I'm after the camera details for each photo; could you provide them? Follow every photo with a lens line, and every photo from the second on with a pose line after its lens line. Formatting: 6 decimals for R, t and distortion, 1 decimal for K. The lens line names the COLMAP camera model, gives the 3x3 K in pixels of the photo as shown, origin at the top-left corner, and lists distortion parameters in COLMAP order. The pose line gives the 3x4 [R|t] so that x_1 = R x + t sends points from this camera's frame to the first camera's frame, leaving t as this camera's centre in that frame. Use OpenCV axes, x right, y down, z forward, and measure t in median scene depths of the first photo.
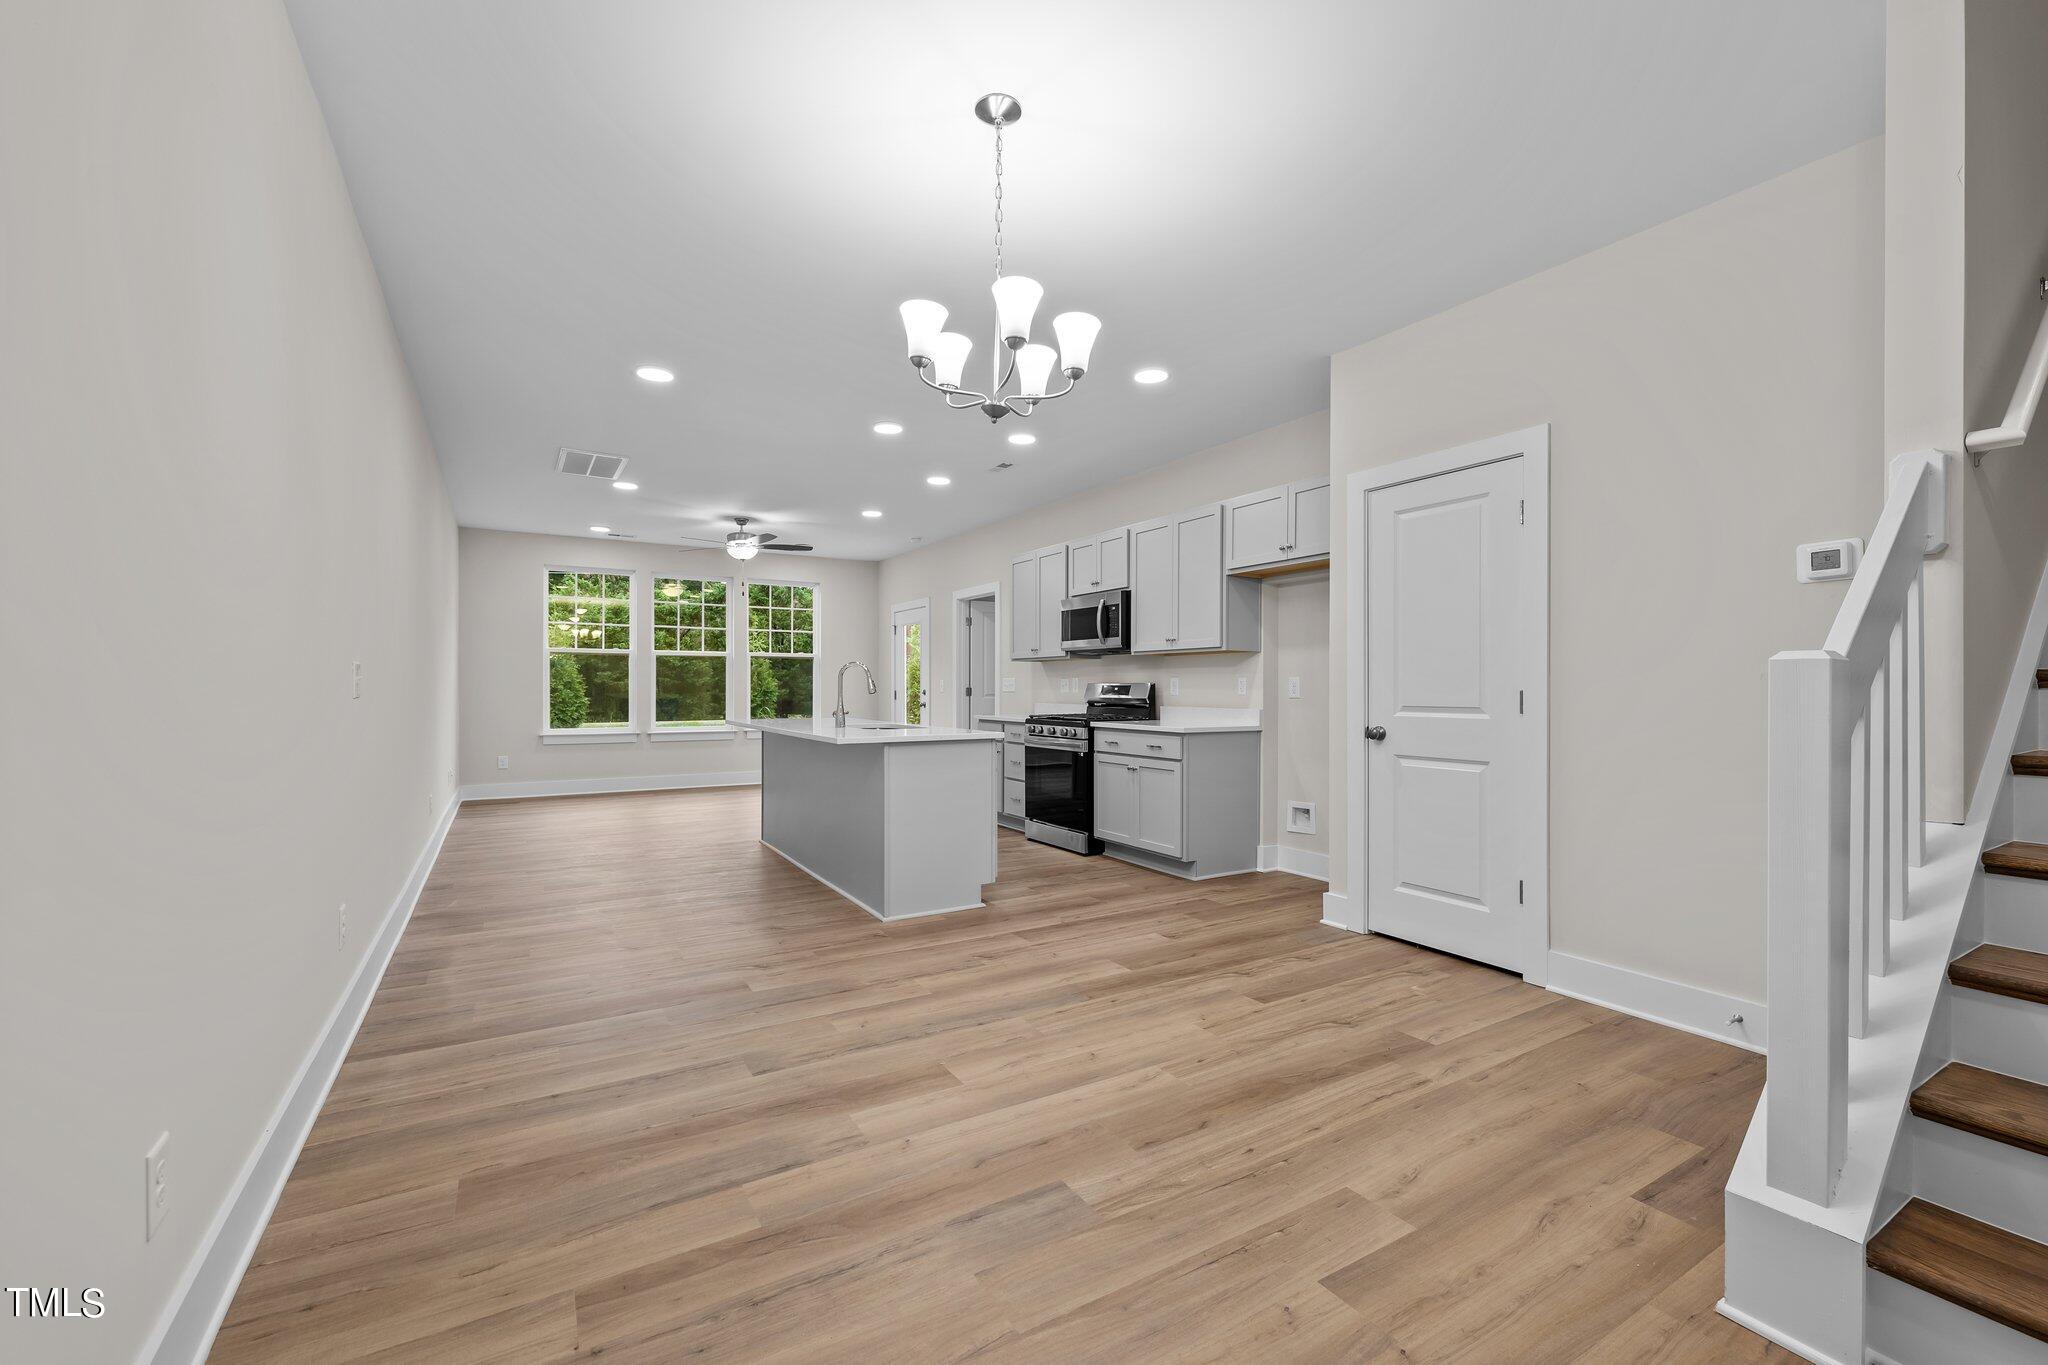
lens RADIAL K [[837.0, 0, 1029.6], [0, 837.0, 691.9], [0, 0, 1]] dist [0.003723, -0.001148]
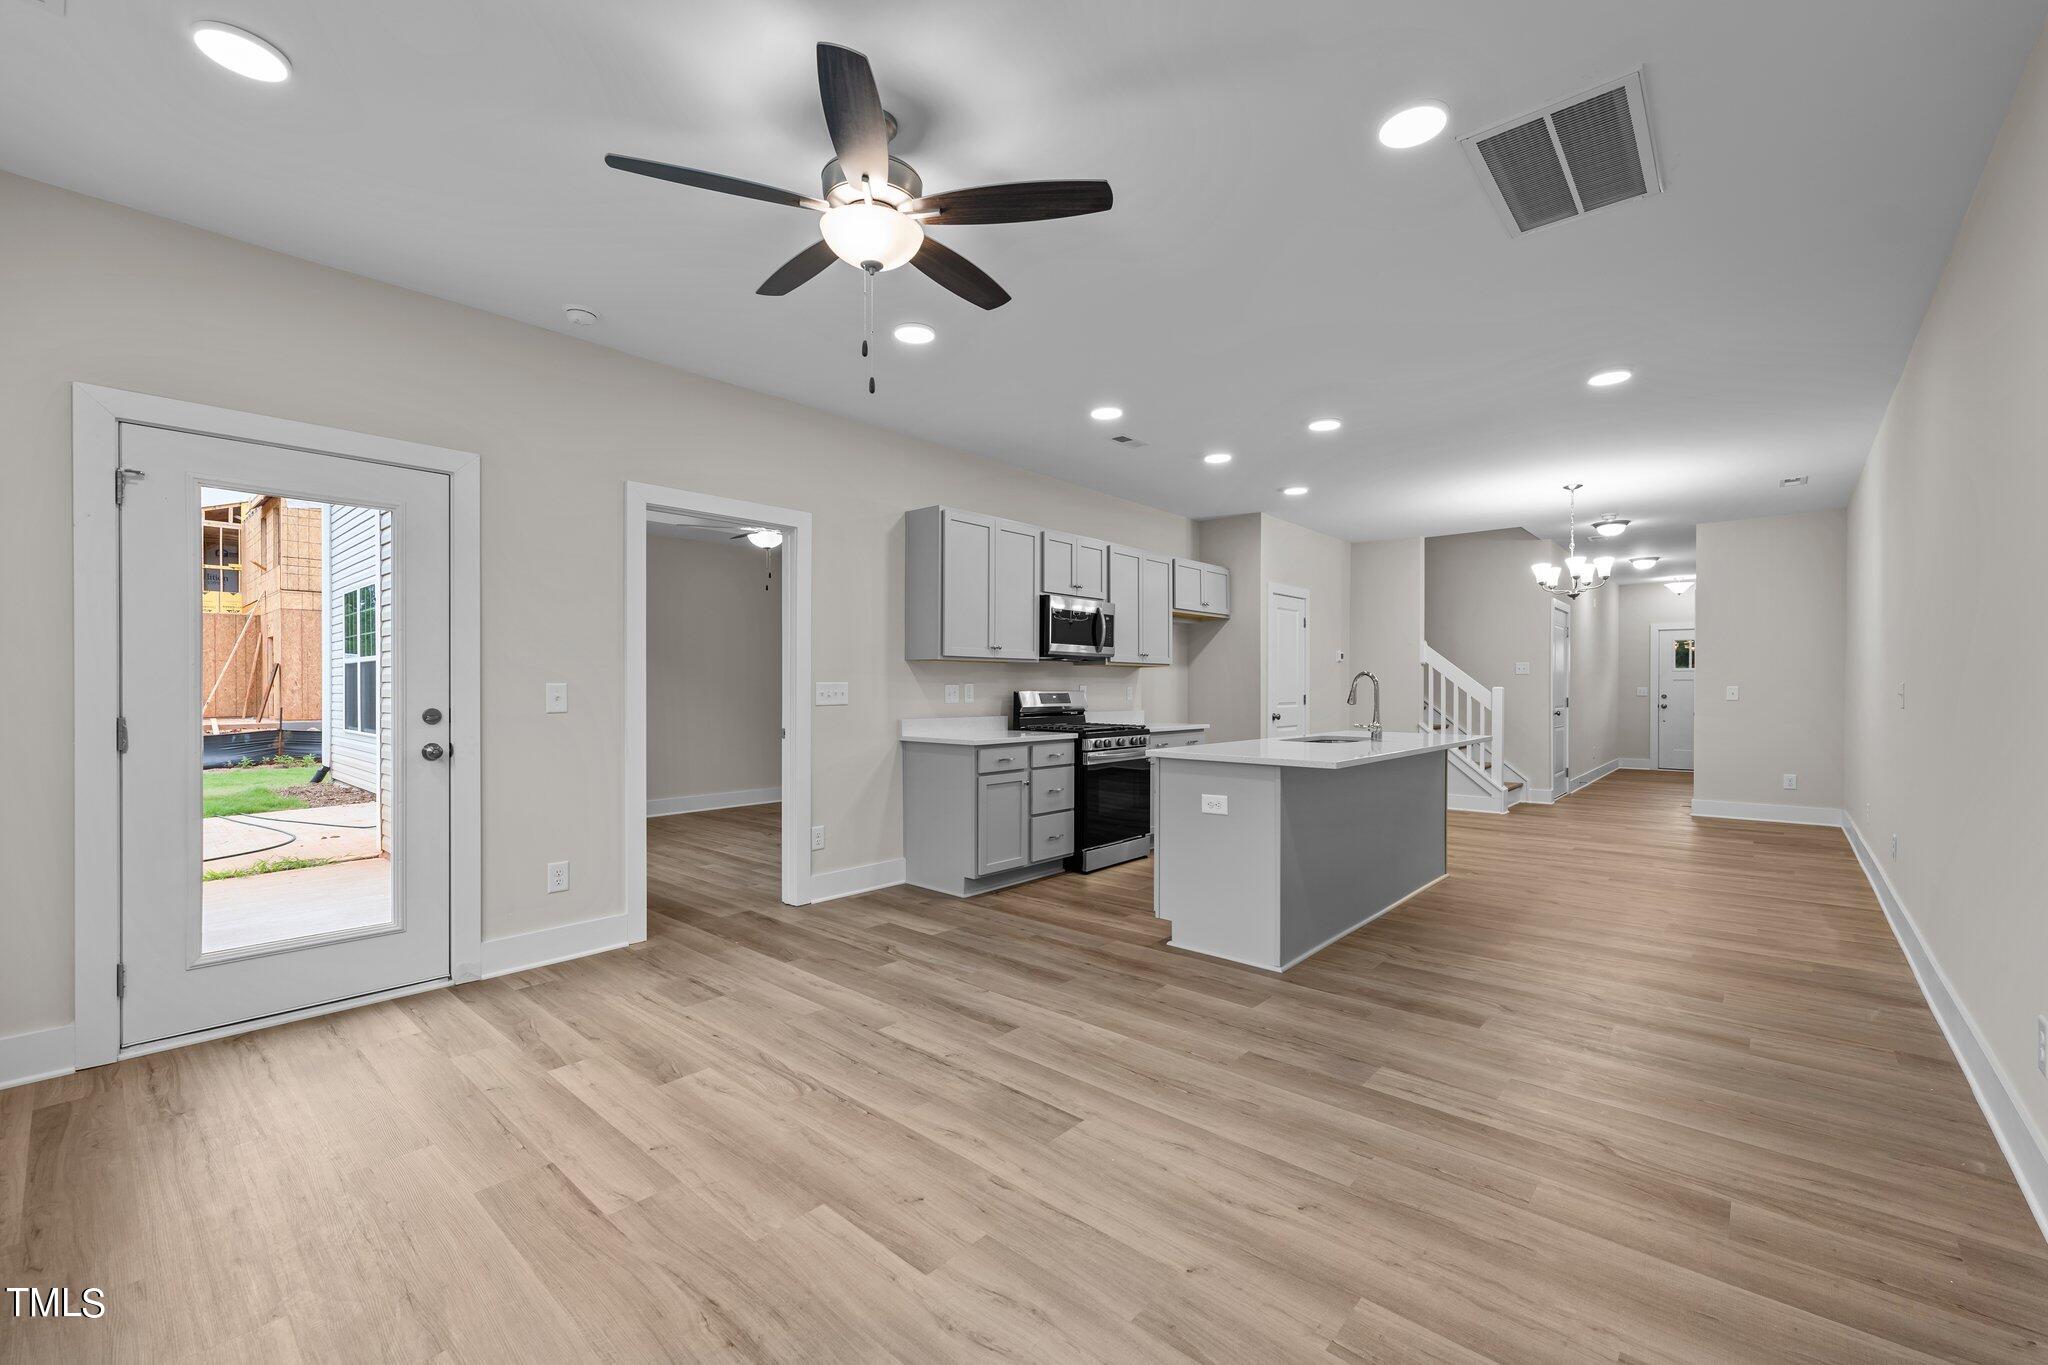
lens RADIAL K [[837.0, 0, 1020.8], [0, 837.0, 690.6], [0, 0, 1]] dist [0.003723, -0.001148]
pose [[-0.285536, -0.006018, 0.958349, -0.840269], [0.003993, 0.999964, 0.007469, -0.019009], [-0.958360, 0.005960, -0.285502, 1.368397]]
